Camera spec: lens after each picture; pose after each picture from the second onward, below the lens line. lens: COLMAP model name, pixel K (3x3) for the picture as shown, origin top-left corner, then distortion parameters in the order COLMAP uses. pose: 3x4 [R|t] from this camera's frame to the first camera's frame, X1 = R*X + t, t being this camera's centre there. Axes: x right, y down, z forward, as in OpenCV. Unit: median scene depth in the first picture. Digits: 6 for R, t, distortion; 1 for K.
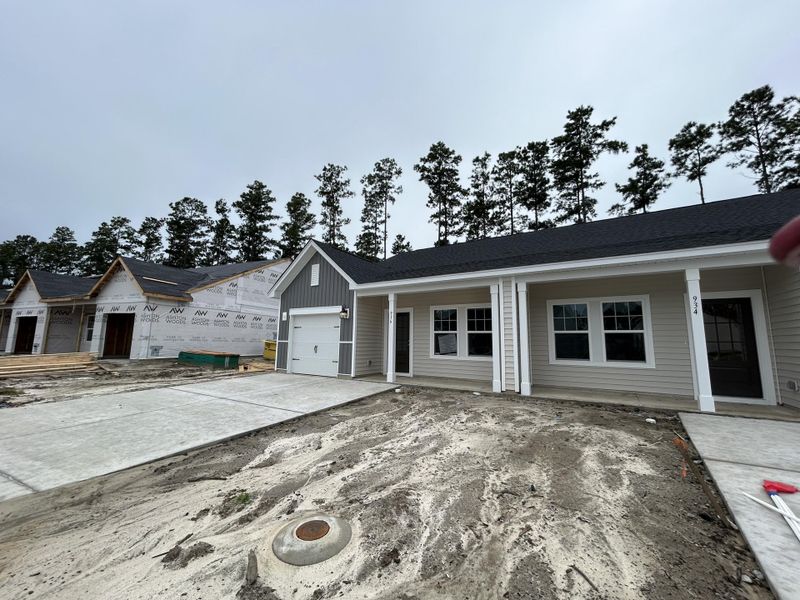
lens RADIAL K [[321.6, 0, 400.0], [0, 321.6, 300.0], [0, 0, 1]] dist [-0.002605, -0.000034]
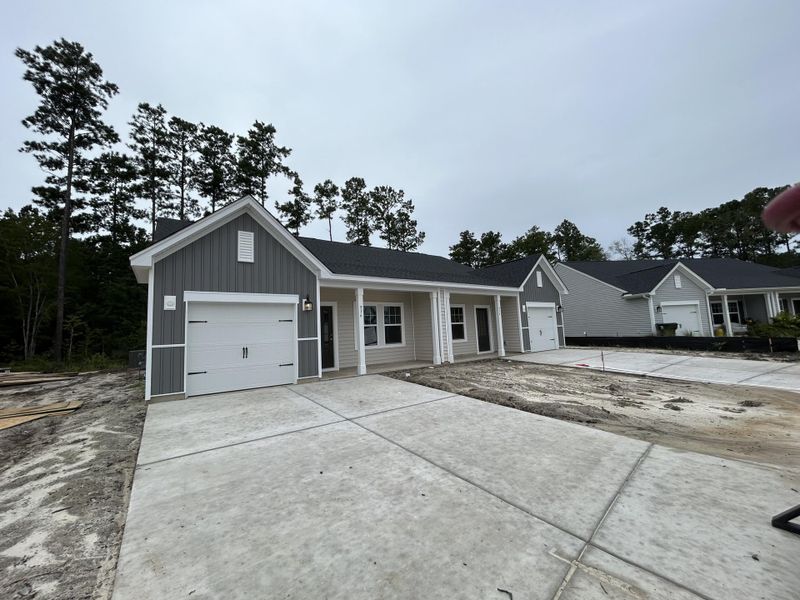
lens RADIAL K [[321.6, 0, 400.0], [0, 321.6, 300.0], [0, 0, 1]] dist [-0.002605, -0.000034]
pose [[0.367778, 0.063900, 0.927716, -0.261919], [-0.072761, 0.996555, -0.039796, 0.013937], [-0.927063, -0.052866, 0.371160, 0.142627]]
